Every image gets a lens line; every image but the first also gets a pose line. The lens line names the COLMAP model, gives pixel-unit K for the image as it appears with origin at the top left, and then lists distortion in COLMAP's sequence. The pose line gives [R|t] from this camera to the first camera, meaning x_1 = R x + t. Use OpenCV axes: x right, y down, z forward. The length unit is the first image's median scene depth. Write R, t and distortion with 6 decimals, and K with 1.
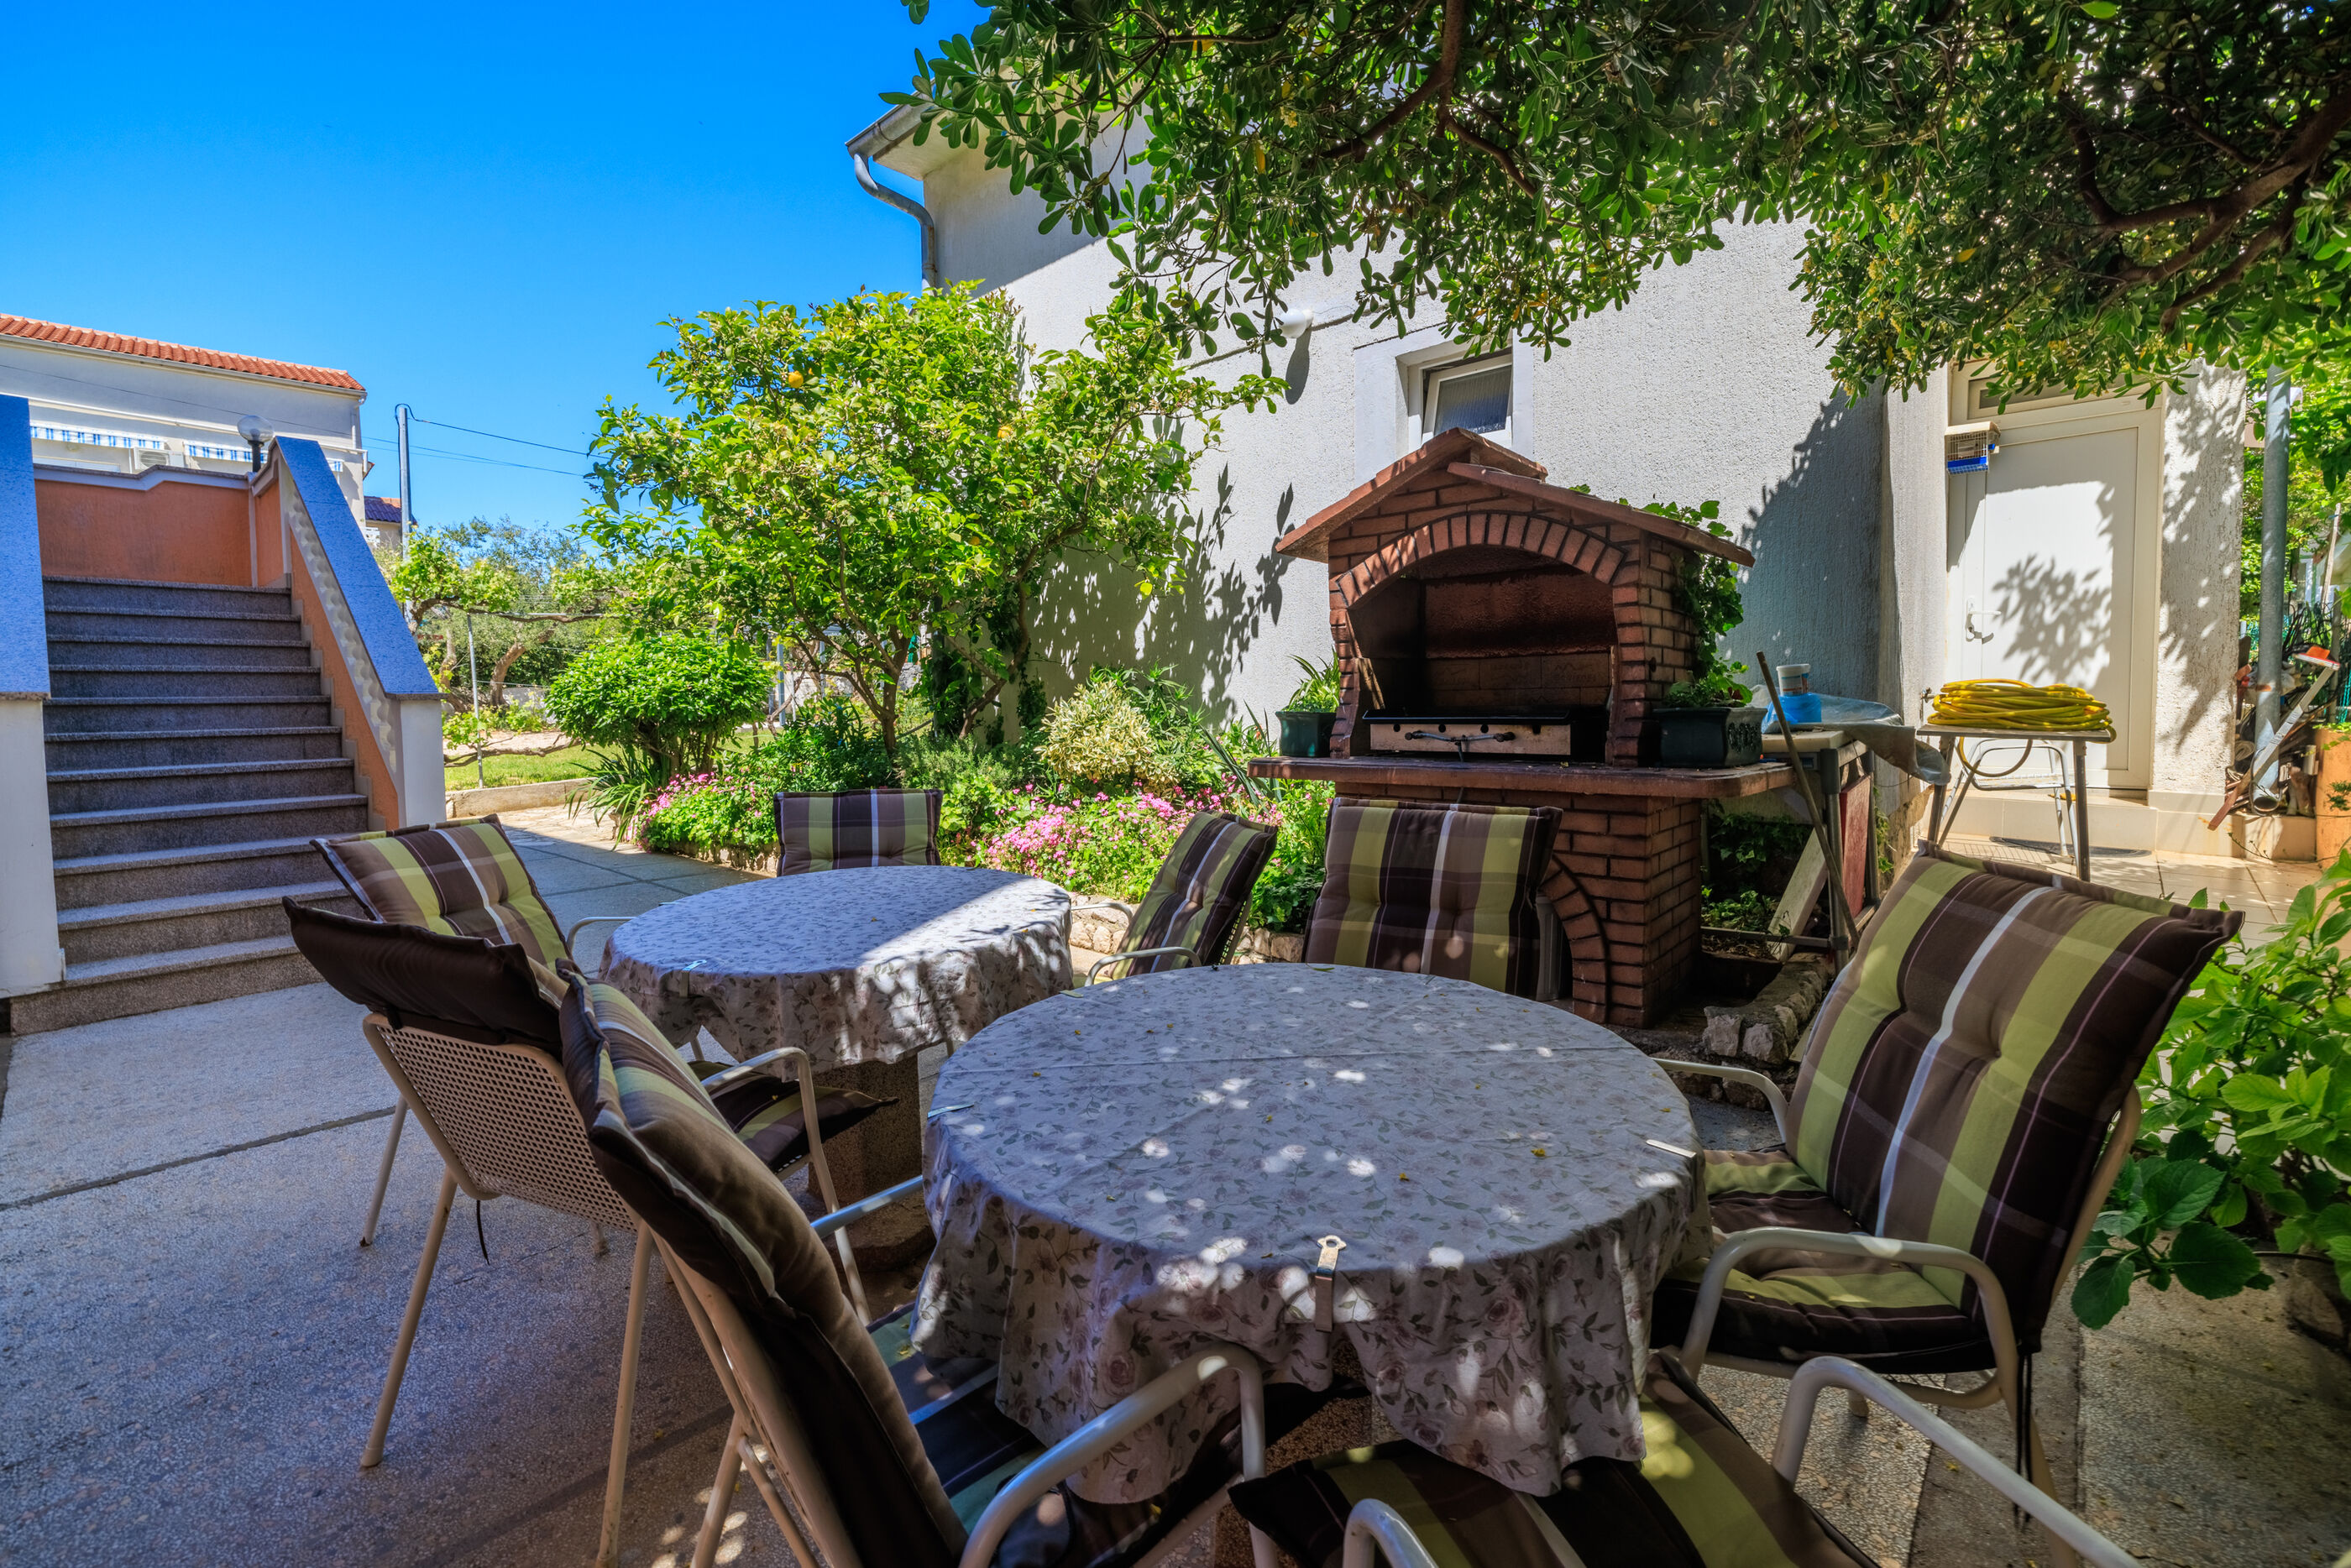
lens RADIAL K [[1037.9, 0, 1170.0], [0, 1037.9, 767.4], [0, 0, 1]] dist [-0.001673, 0.001045]
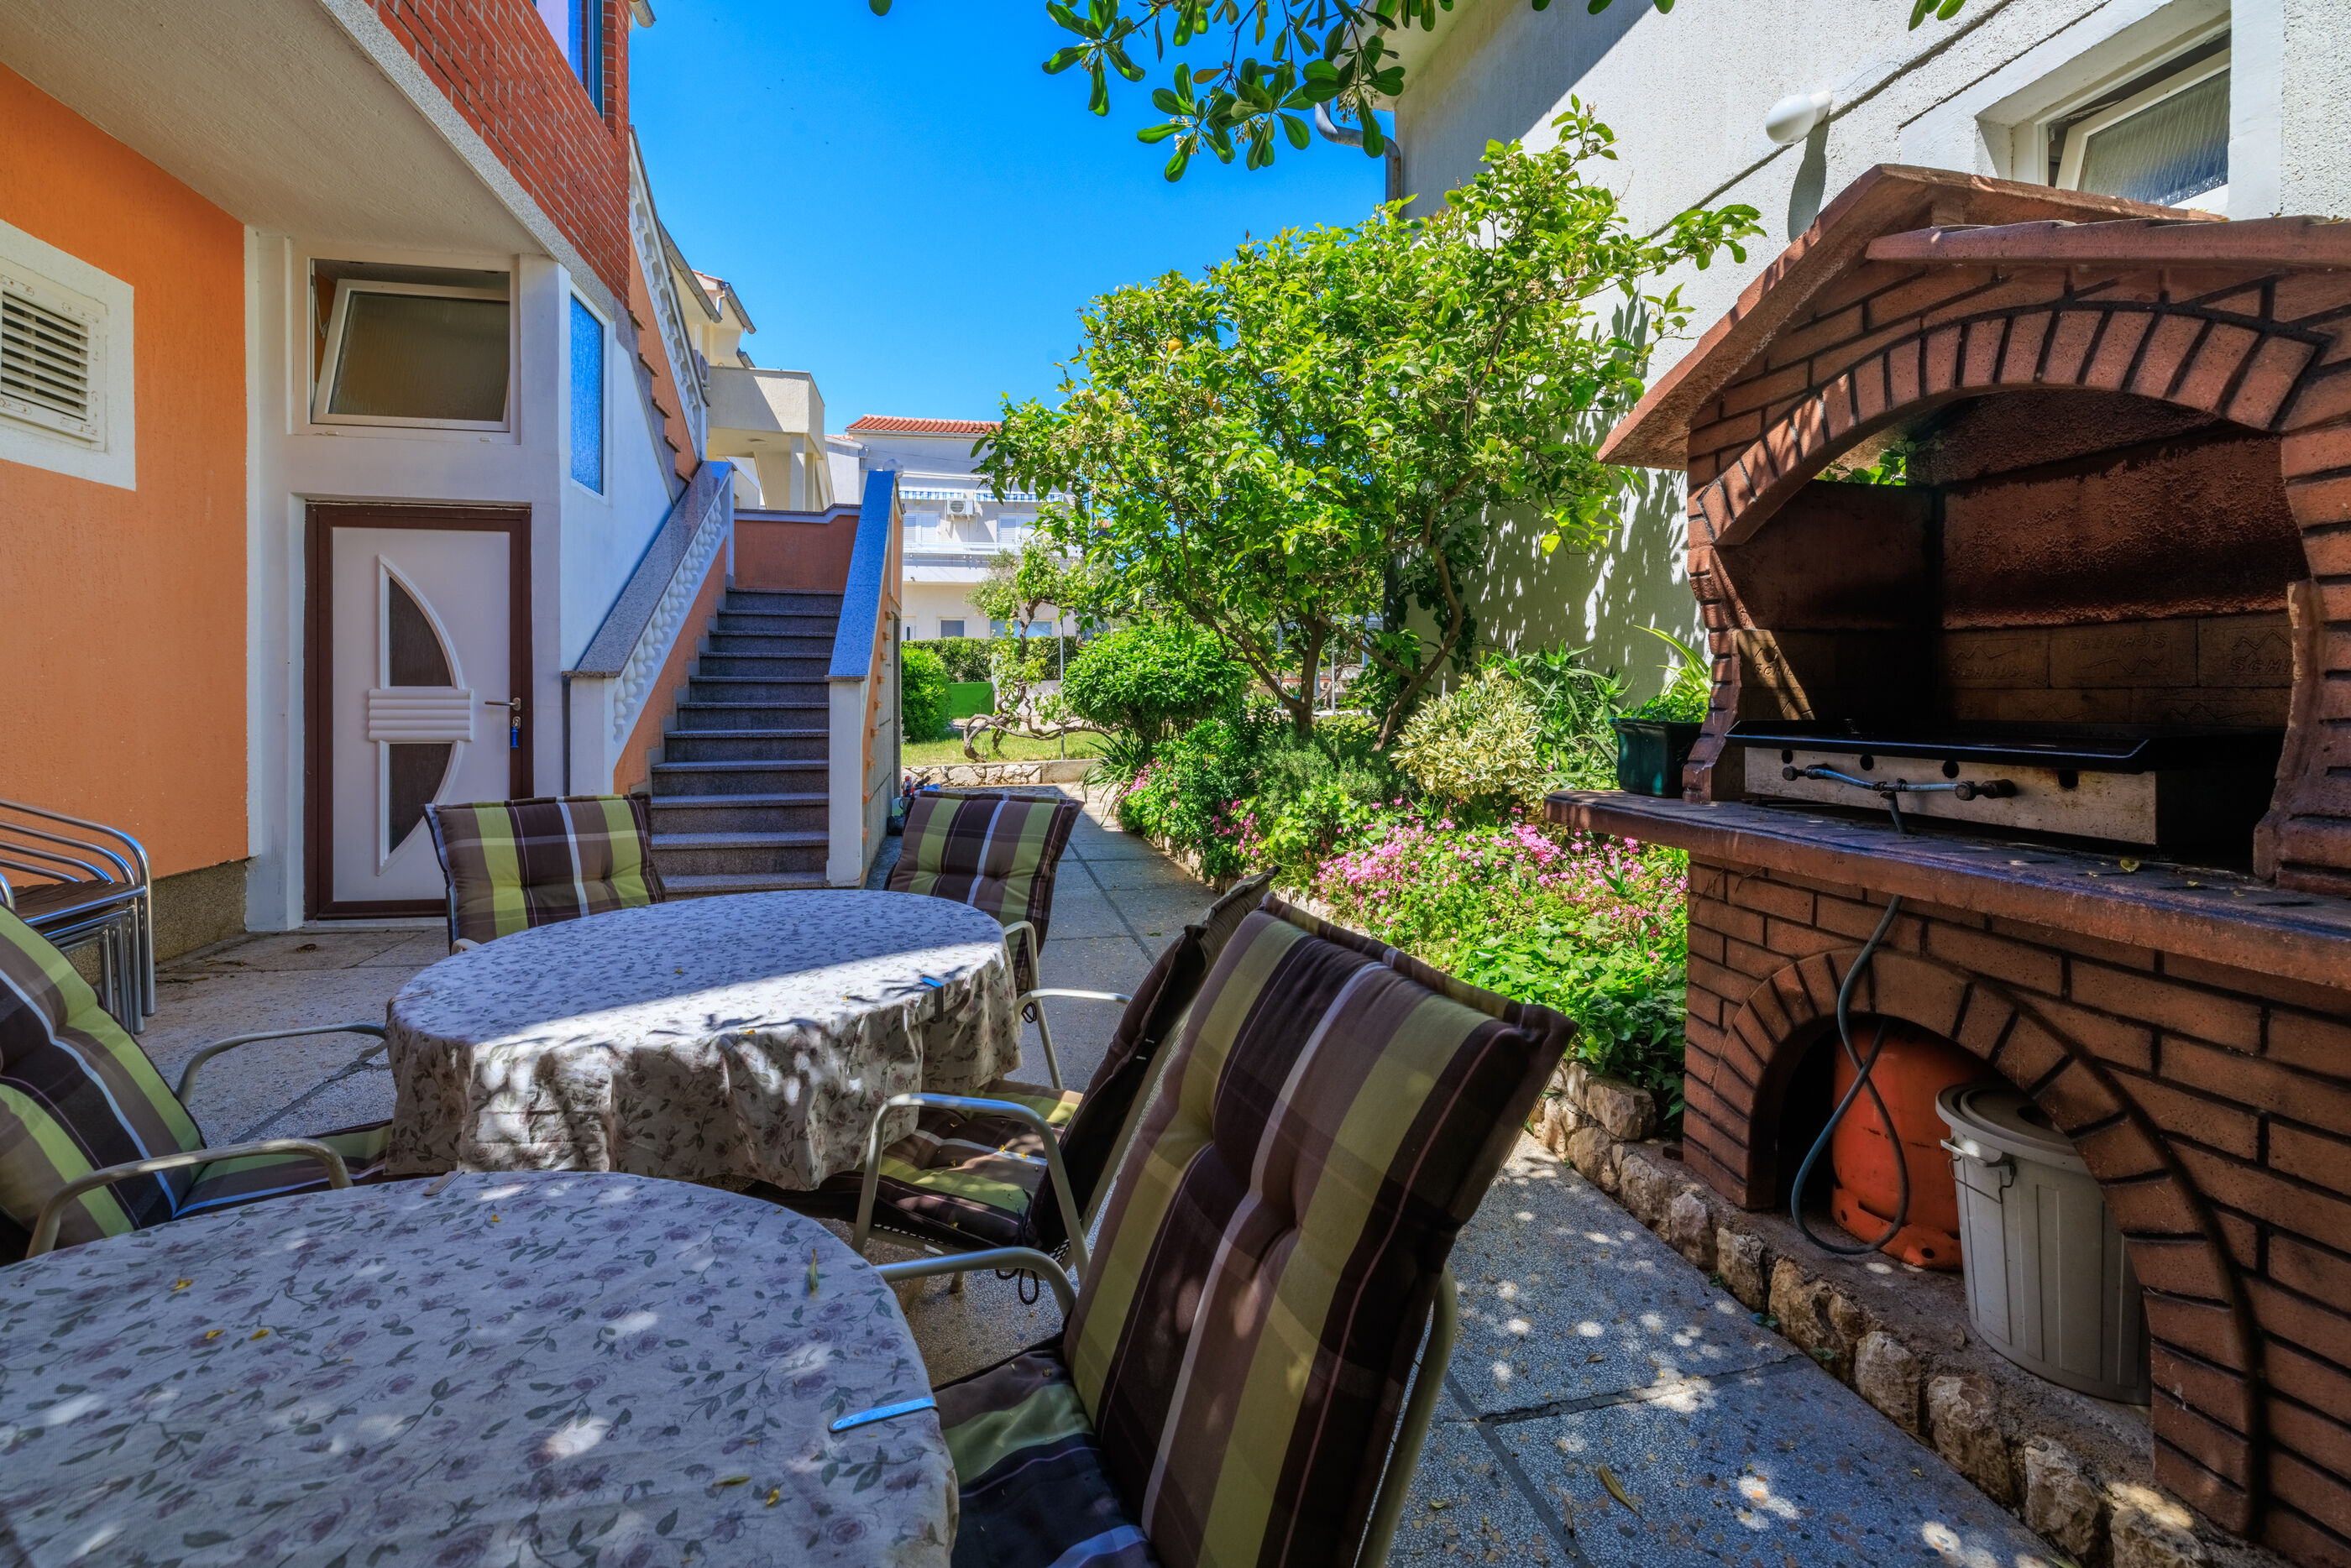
lens RADIAL K [[1037.9, 0, 1130.0], [0, 1037.9, 708.9], [0, 0, 1]] dist [-0.001673, 0.001045]
pose [[0.793289, 0.029239, -0.608142, 0.263049], [-0.057104, 0.998016, -0.026505, -0.027518], [0.606161, 0.055753, 0.793385, 0.346814]]
